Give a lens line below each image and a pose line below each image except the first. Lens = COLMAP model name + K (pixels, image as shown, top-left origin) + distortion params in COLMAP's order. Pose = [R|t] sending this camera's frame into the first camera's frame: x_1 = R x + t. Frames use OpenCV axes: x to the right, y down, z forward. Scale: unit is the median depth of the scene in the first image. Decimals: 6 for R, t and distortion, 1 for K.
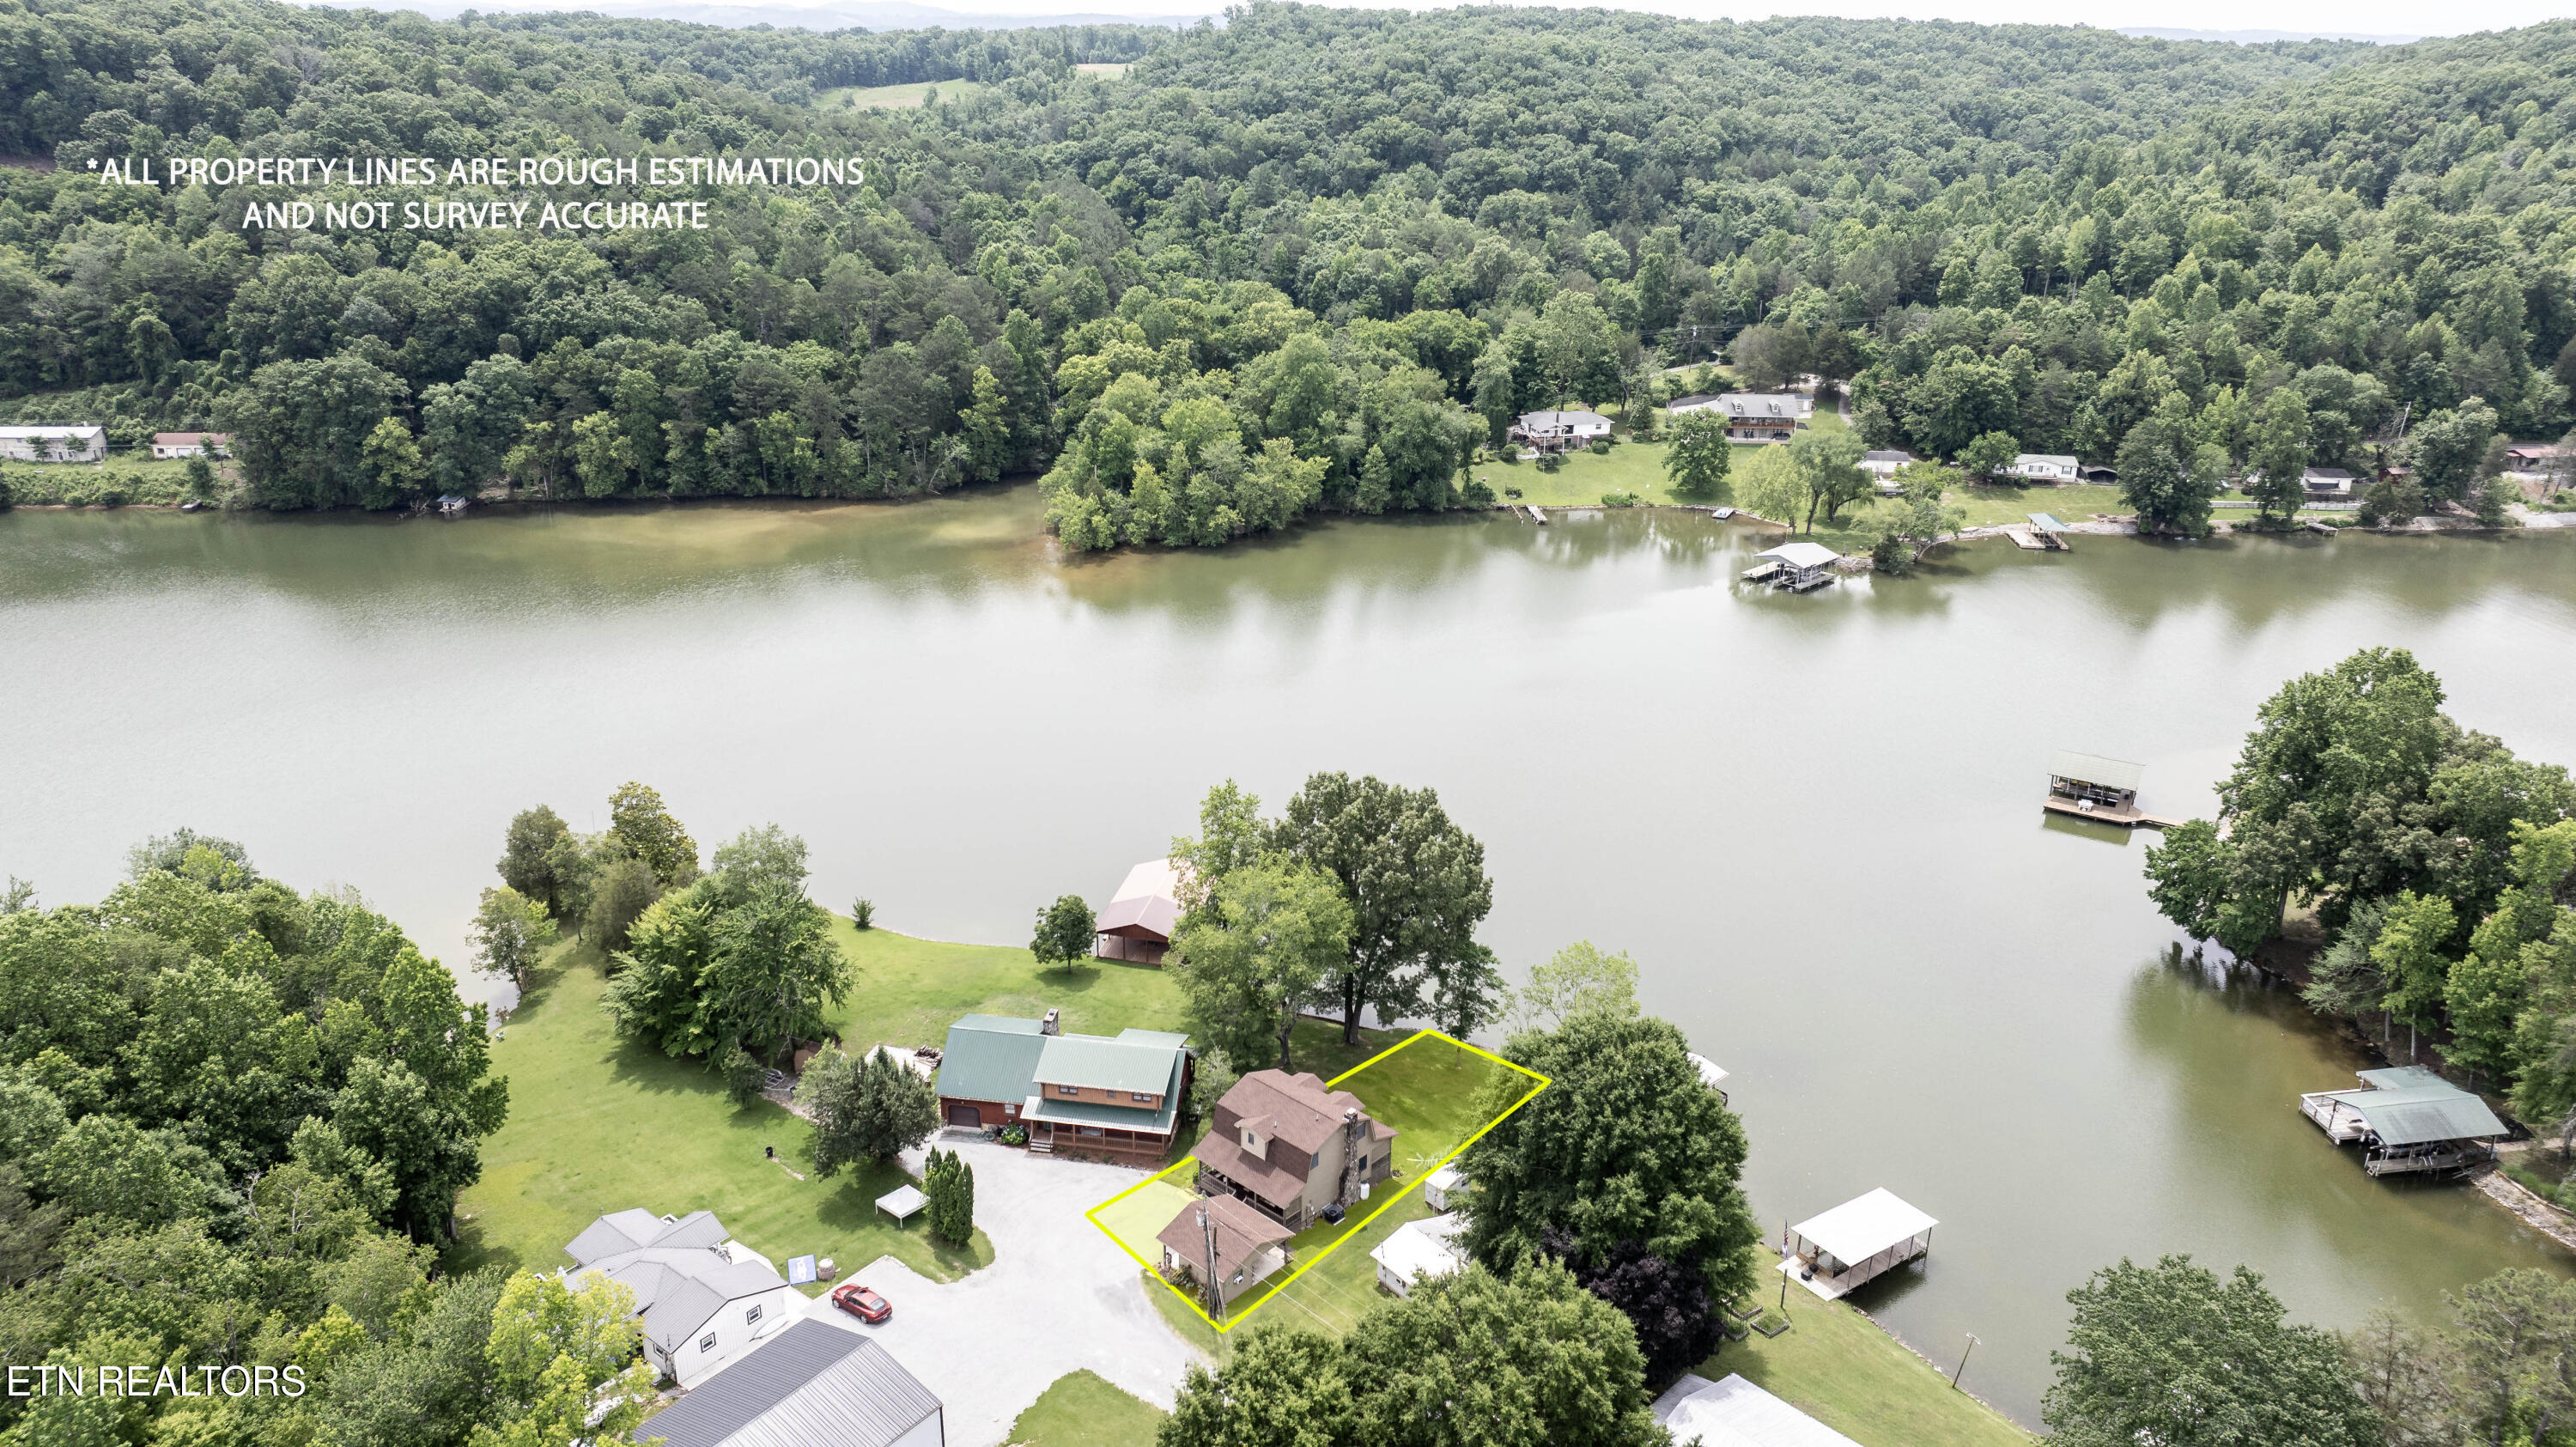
lens RADIAL K [[1810.7, 0, 1298.6], [0, 1810.7, 708.6], [0, 0, 1]] dist [-0.037980, 0.043026]
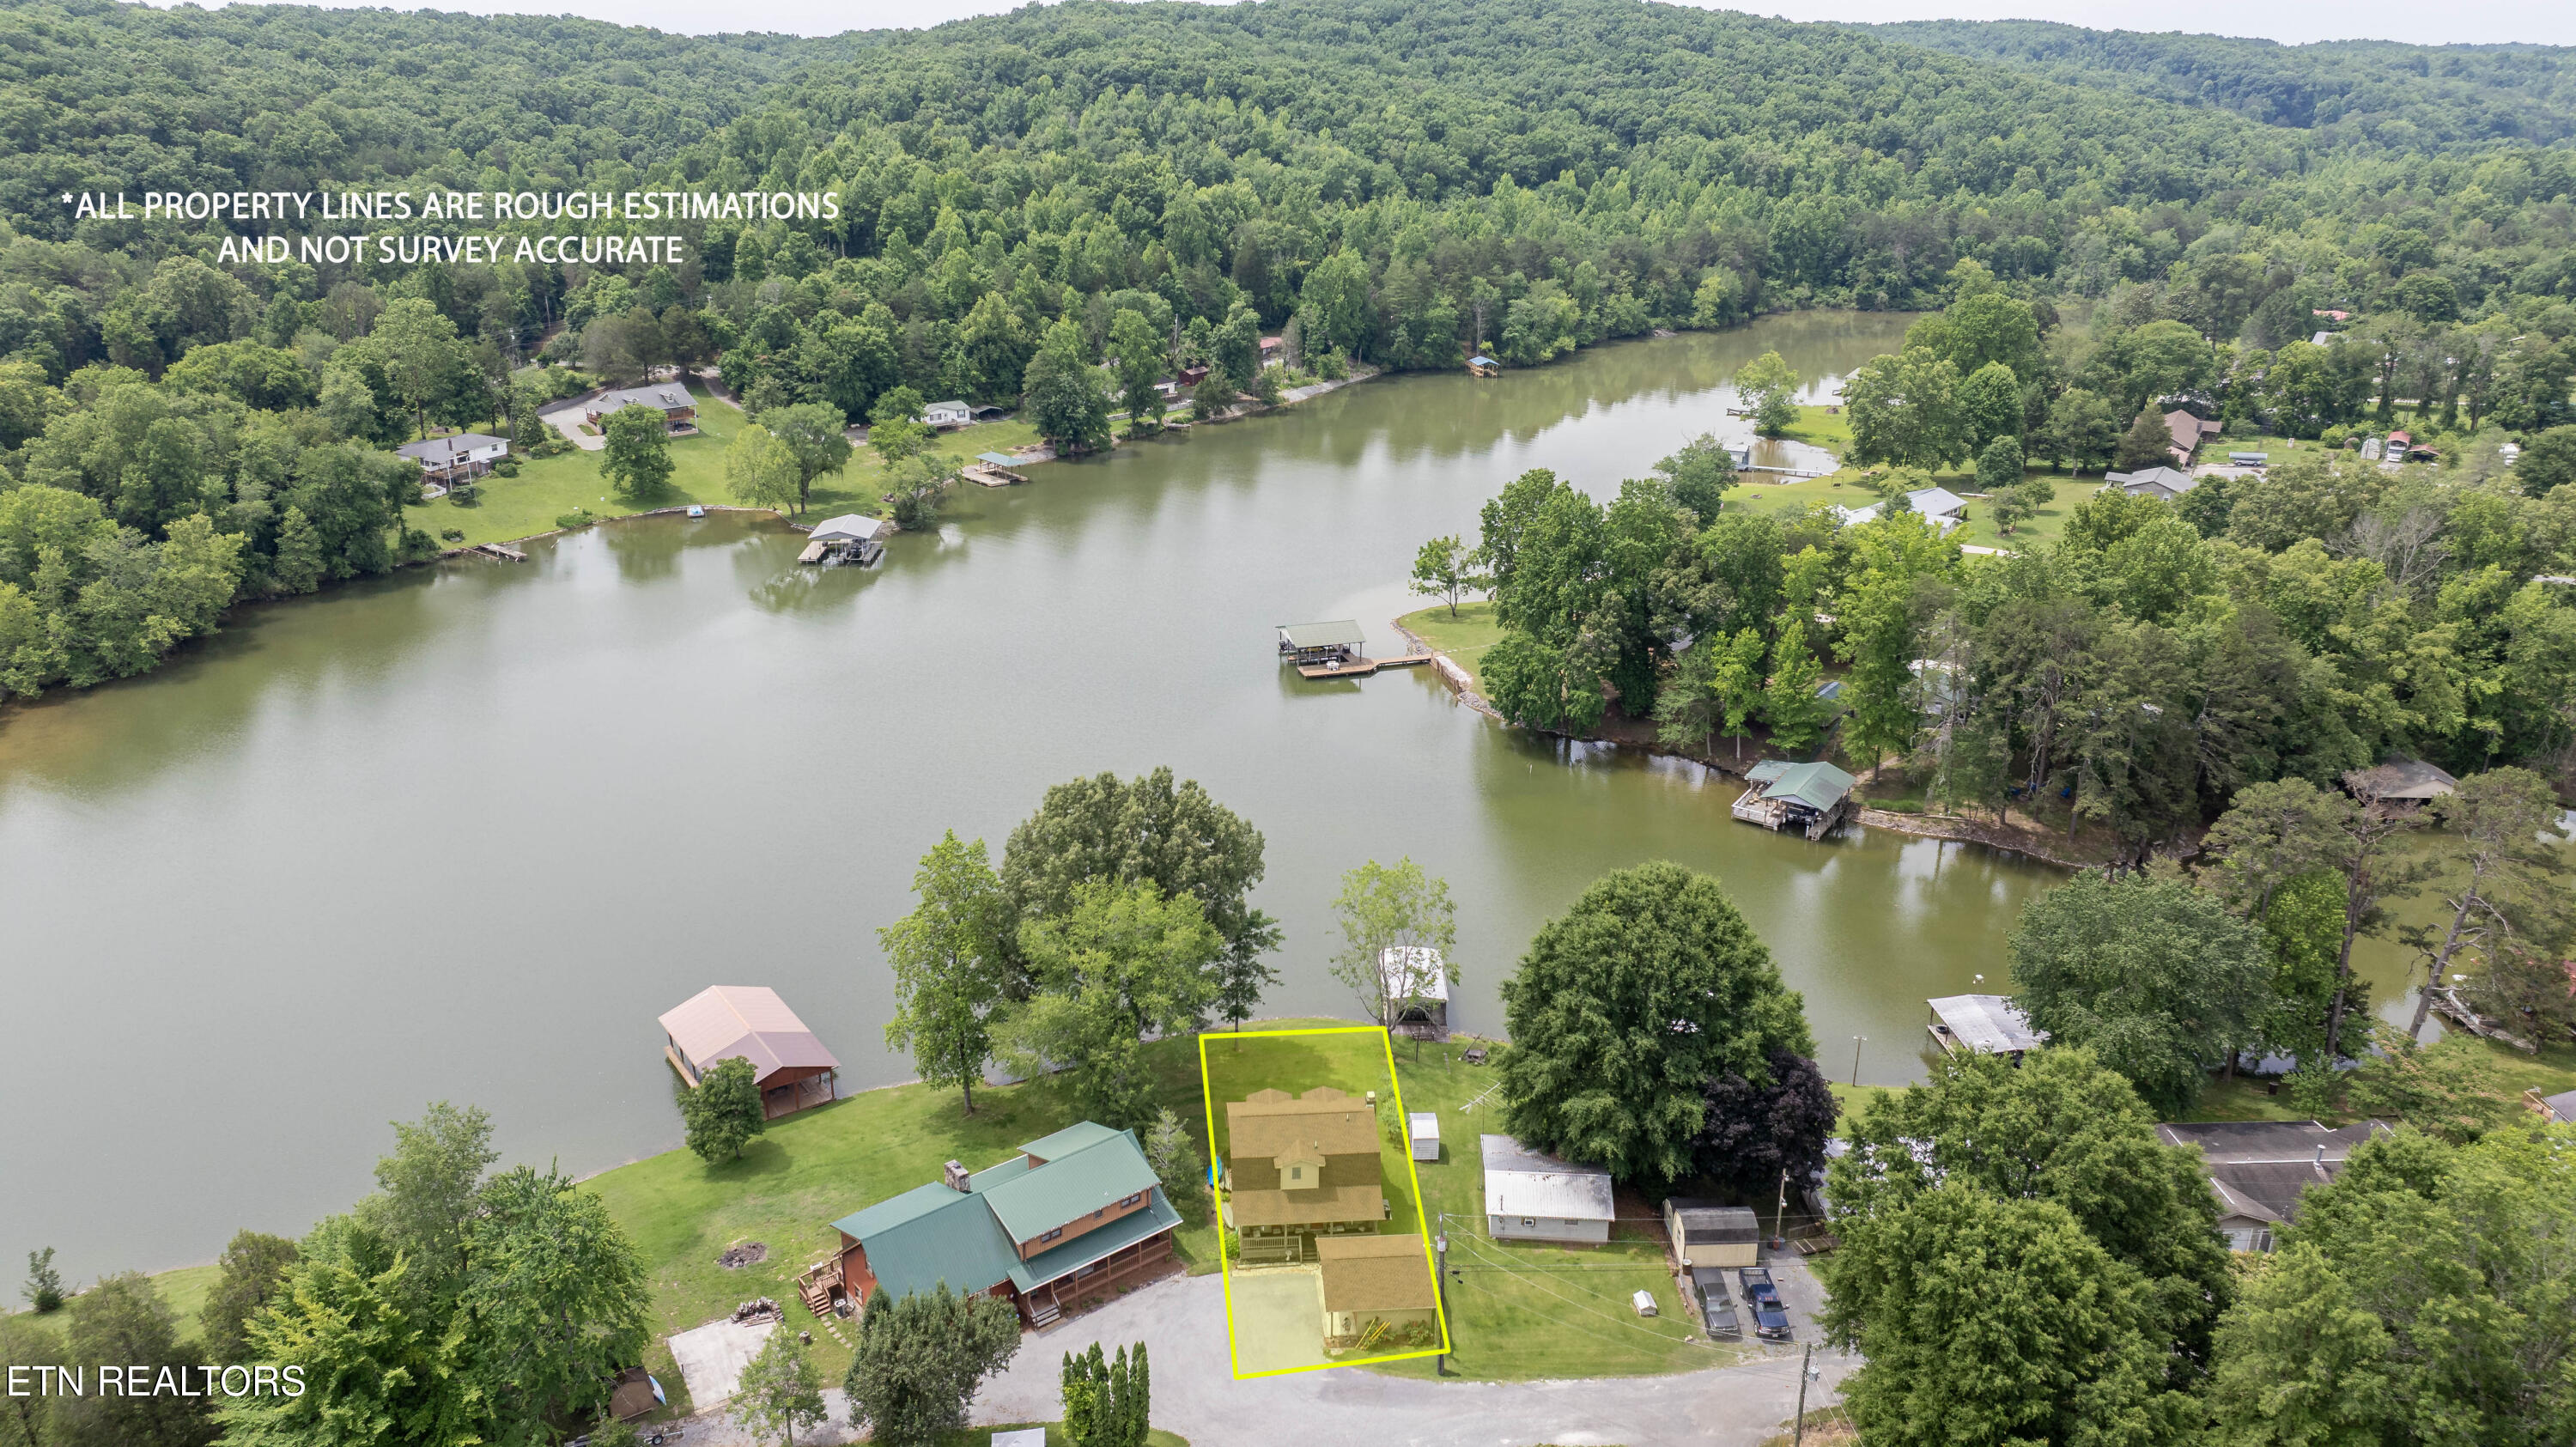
lens RADIAL K [[1810.7, 0, 1298.6], [0, 1810.7, 708.6], [0, 0, 1]] dist [-0.037980, 0.043026]
pose [[0.668061, -0.257576, 0.698104, -0.234238], [0.260314, 0.959796, 0.105021, -0.028259], [-0.697088, 0.111566, 0.708252, 0.143282]]
